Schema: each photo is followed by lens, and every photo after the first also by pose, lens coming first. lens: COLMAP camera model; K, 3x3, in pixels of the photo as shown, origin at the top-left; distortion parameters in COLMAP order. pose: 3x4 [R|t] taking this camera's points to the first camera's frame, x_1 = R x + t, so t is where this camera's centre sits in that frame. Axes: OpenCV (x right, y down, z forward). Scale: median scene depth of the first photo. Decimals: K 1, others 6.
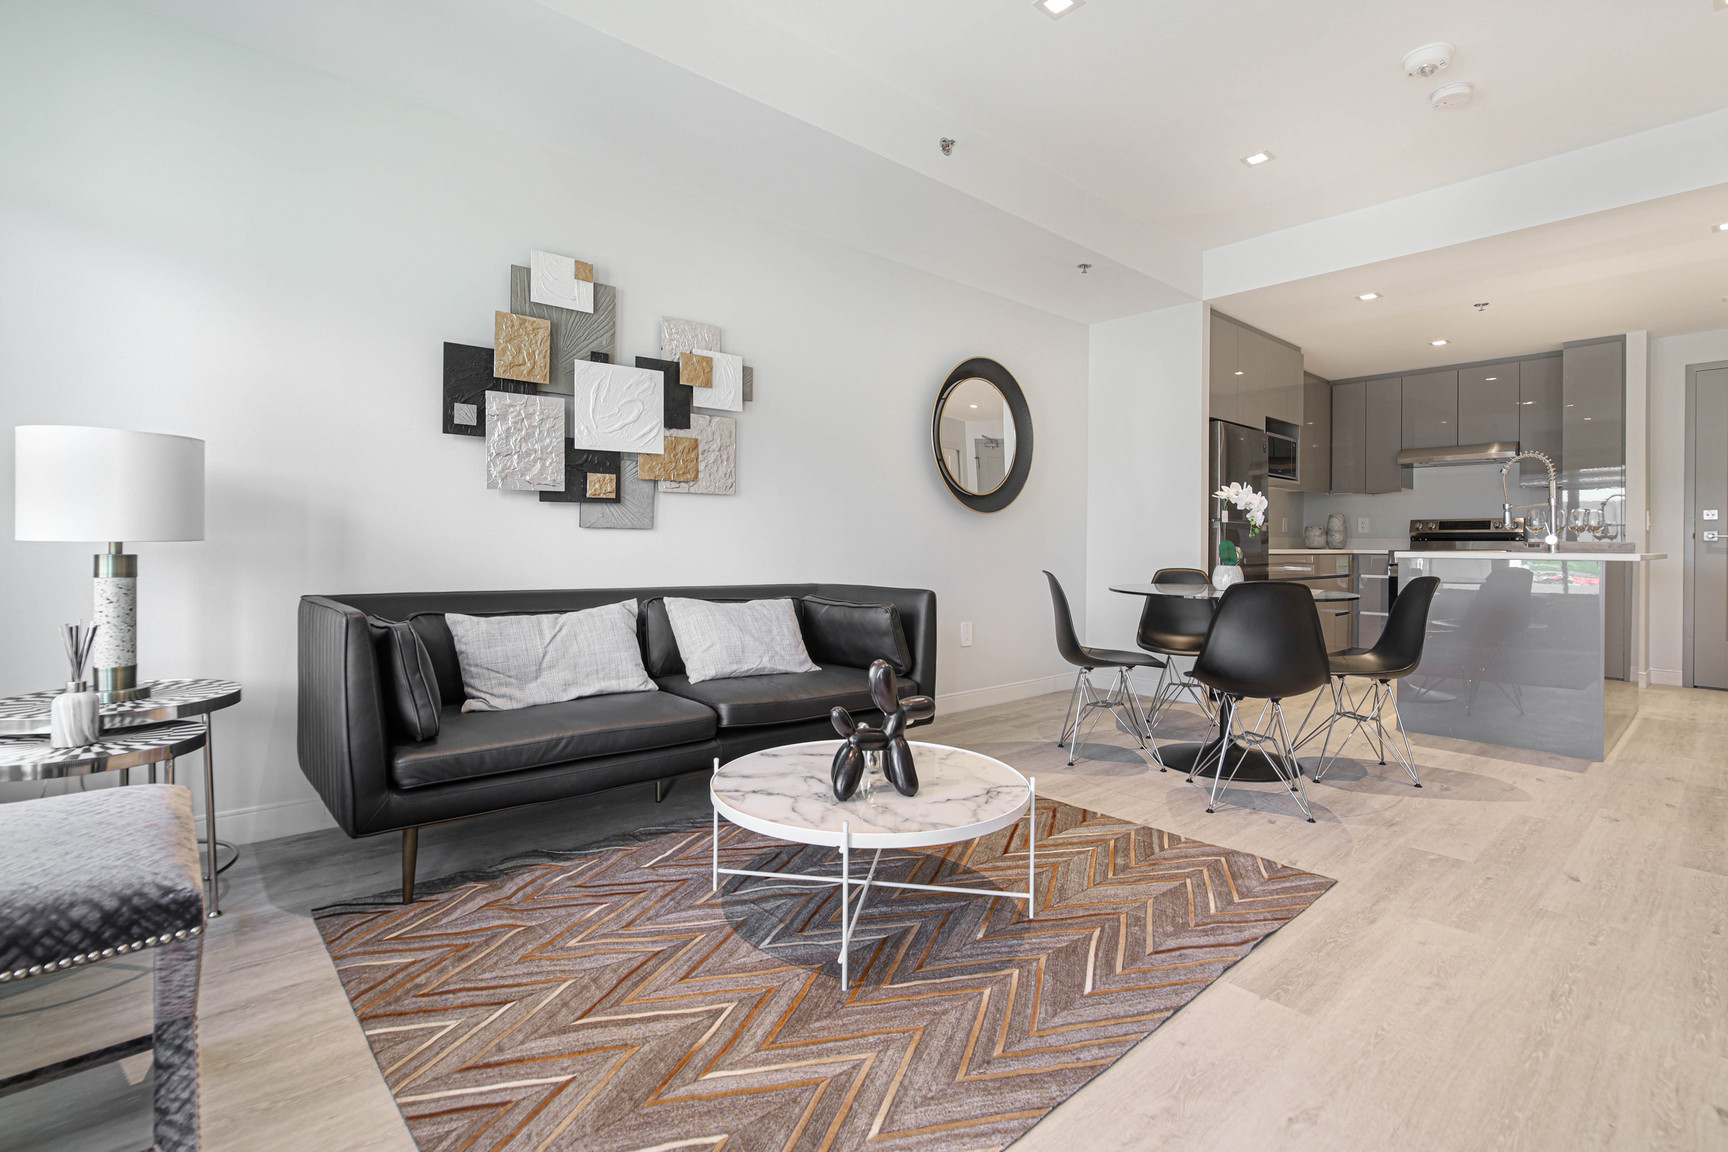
lens RADIAL K [[797.2, 0, 860.0], [0, 797.2, 549.1], [0, 0, 1]] dist [-0.003749, 0.000296]
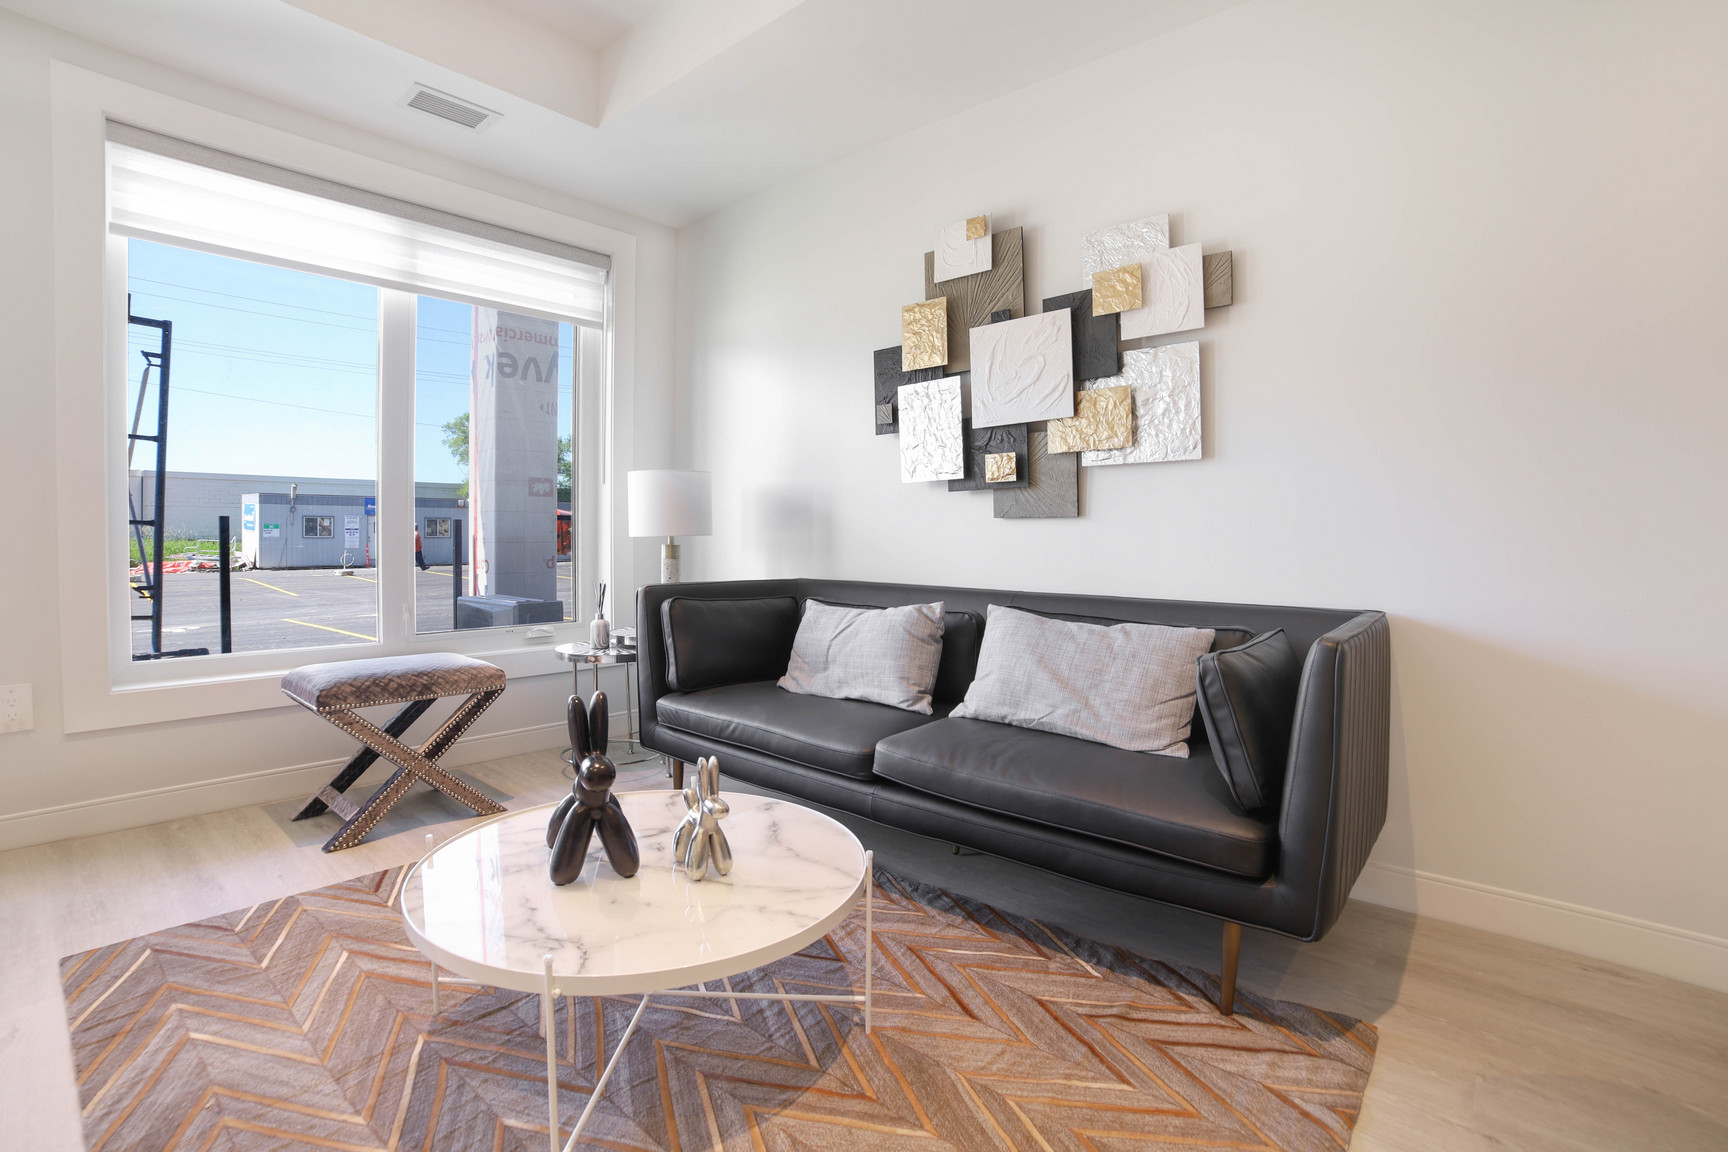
lens RADIAL K [[818.2, 0, 867.8], [0, 818.2, 542.7], [0, 0, 1]] dist [-0.082897, 0.000704]
pose [[0.132197, -0.002857, -0.991219, 0.531018], [-0.008706, 0.999954, -0.004043, 0.004597], [0.991185, 0.009164, 0.132166, 0.780203]]
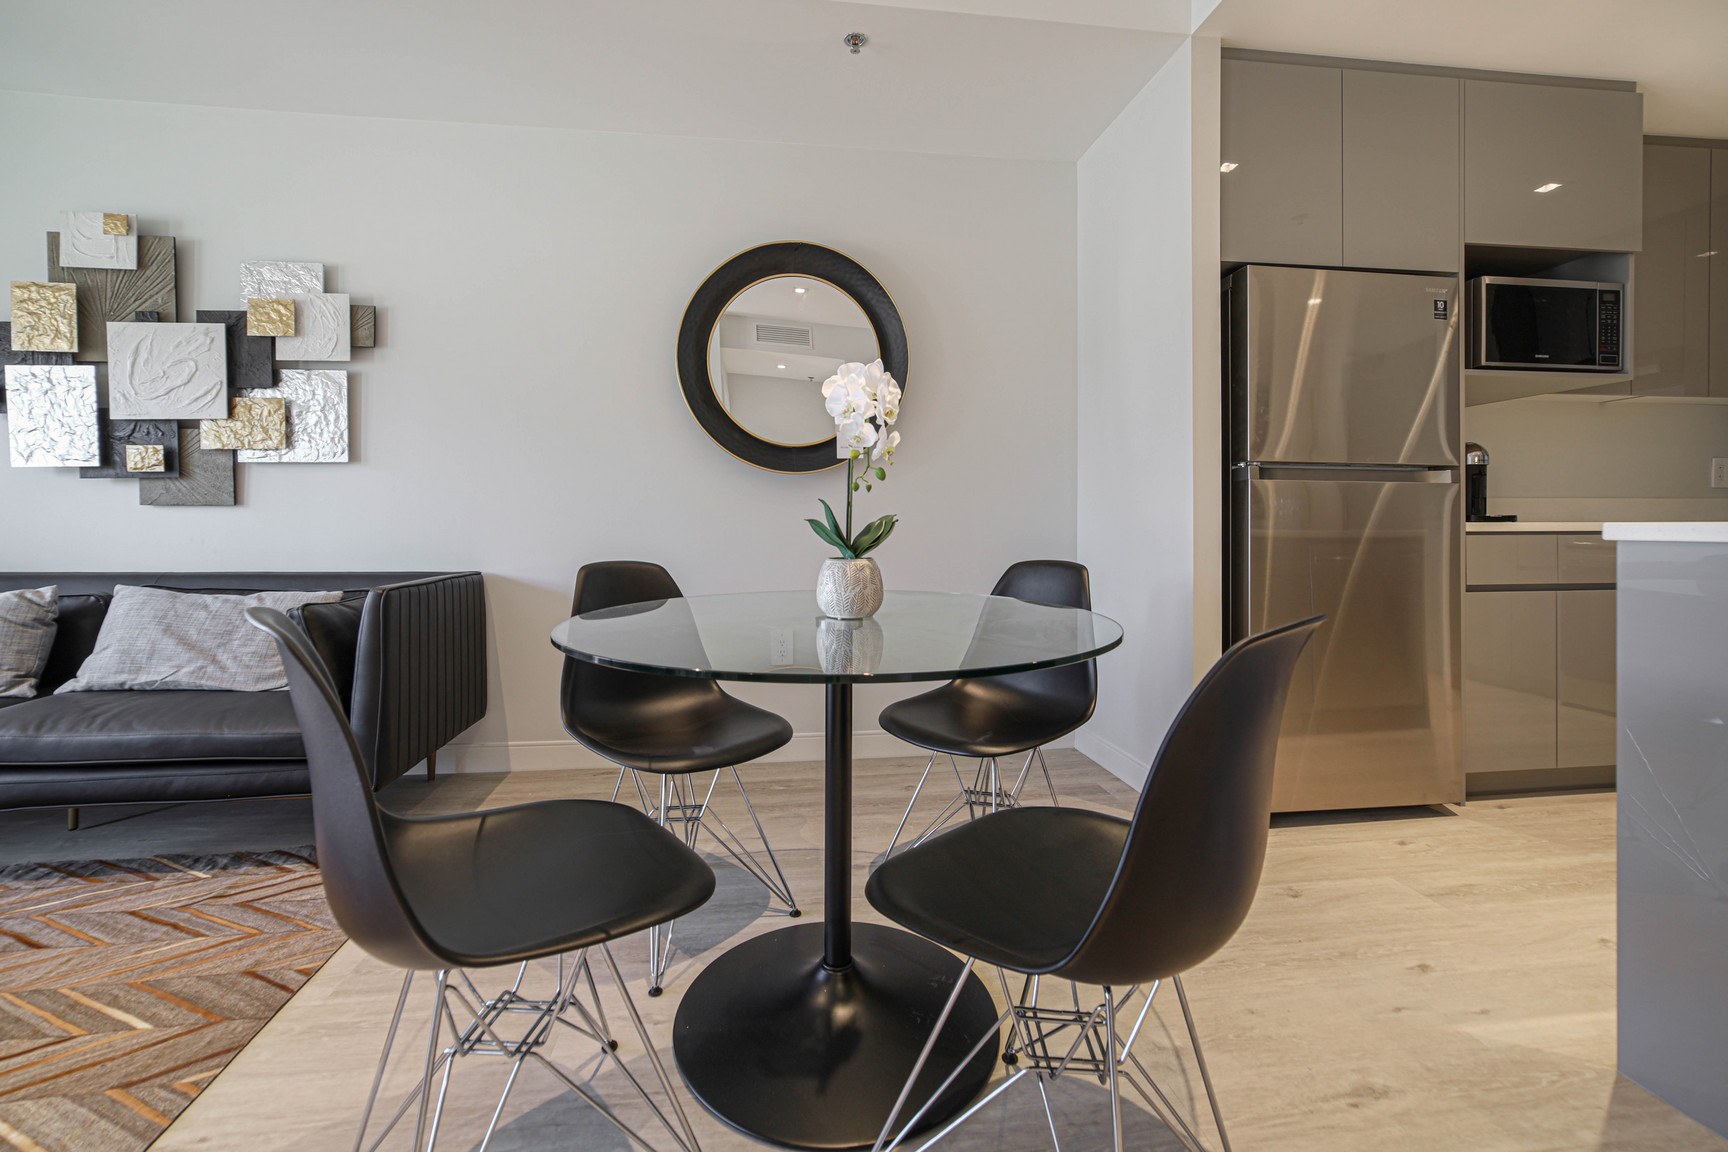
lens RADIAL K [[714.3, 0, 847.7], [0, 714.3, 521.4], [0, 0, 1]] dist [-0.011874, 0.006145]
pose [[0.824988, -0.012620, -0.565009, 0.819347], [0.004468, 0.999865, -0.015808, 0.008741], [0.565132, 0.010517, 0.824933, 0.819855]]
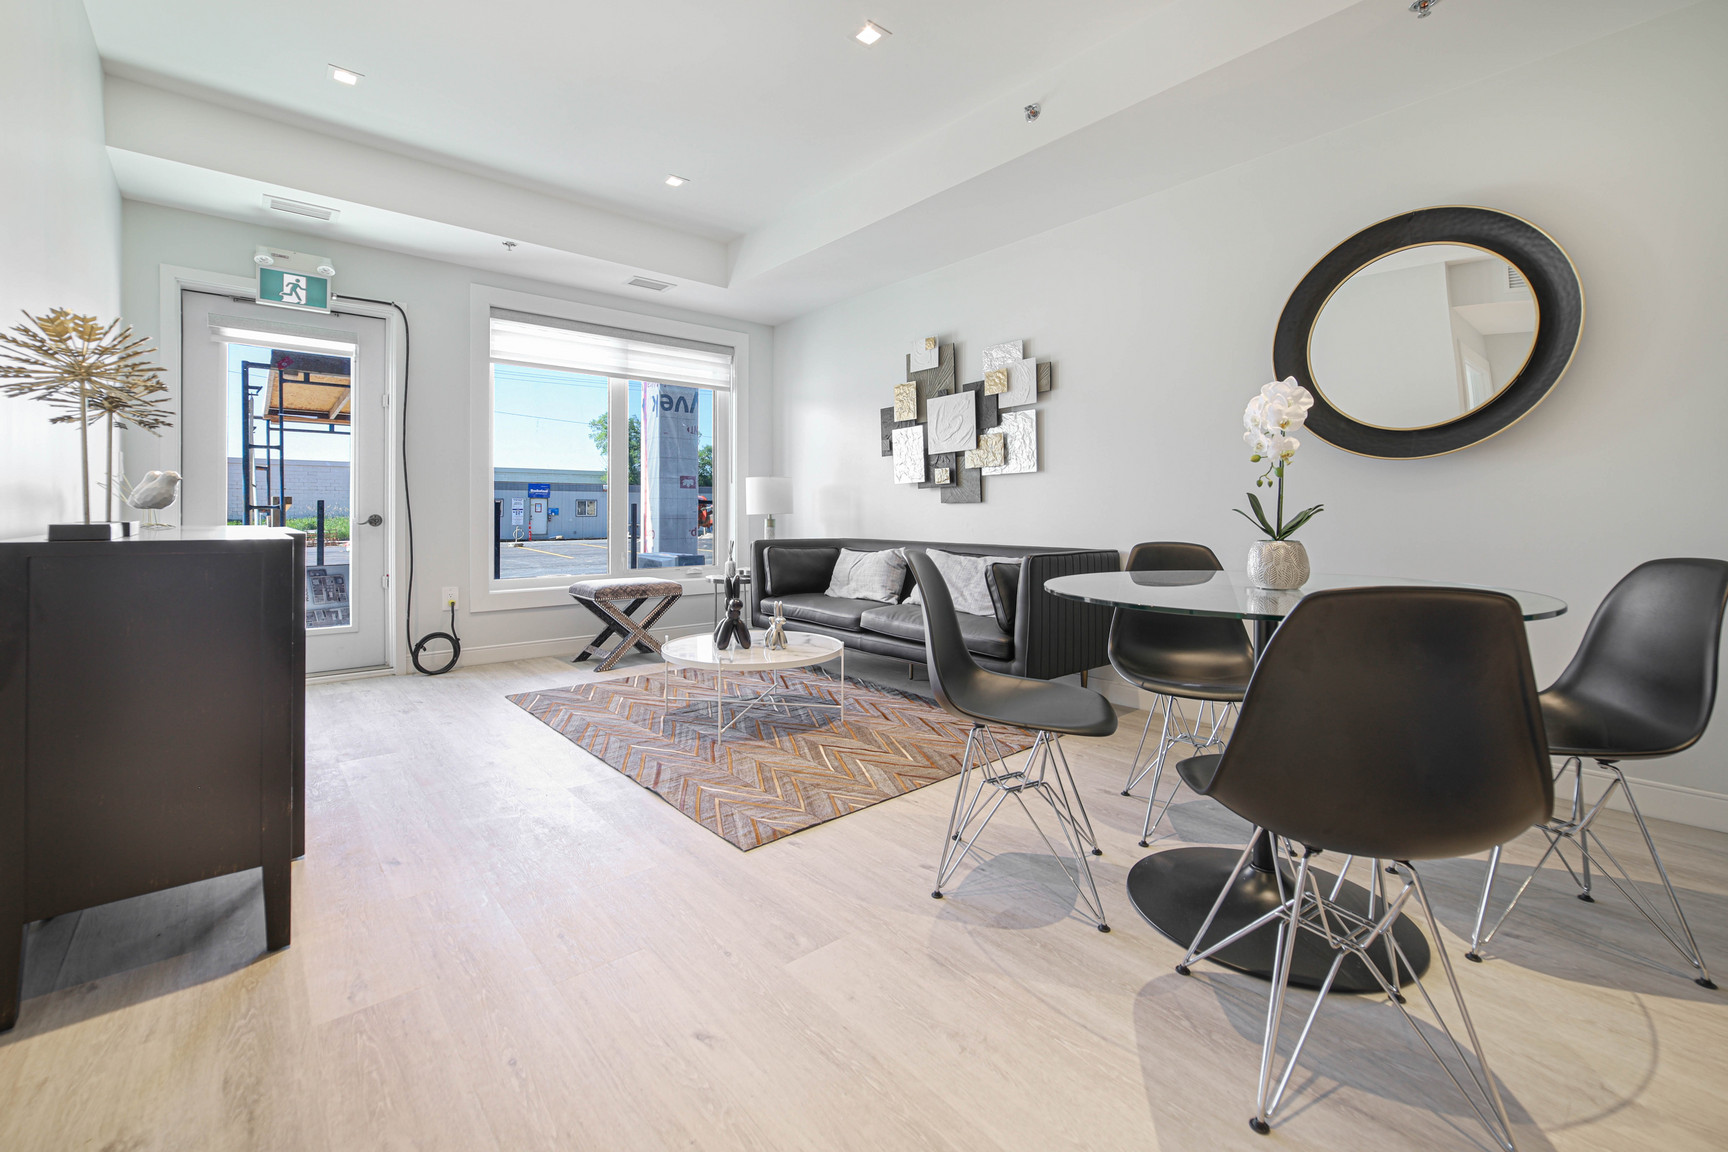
lens RADIAL K [[733.8, 0, 840.8], [0, 733.8, 509.4], [0, 0, 1]] dist [-0.001138, 0.000059]
pose [[-0.023876, -0.017866, -0.999555, 1.149250], [-0.004718, 0.999831, -0.017758, 0.012358], [0.999704, 0.004292, -0.023956, 0.873050]]
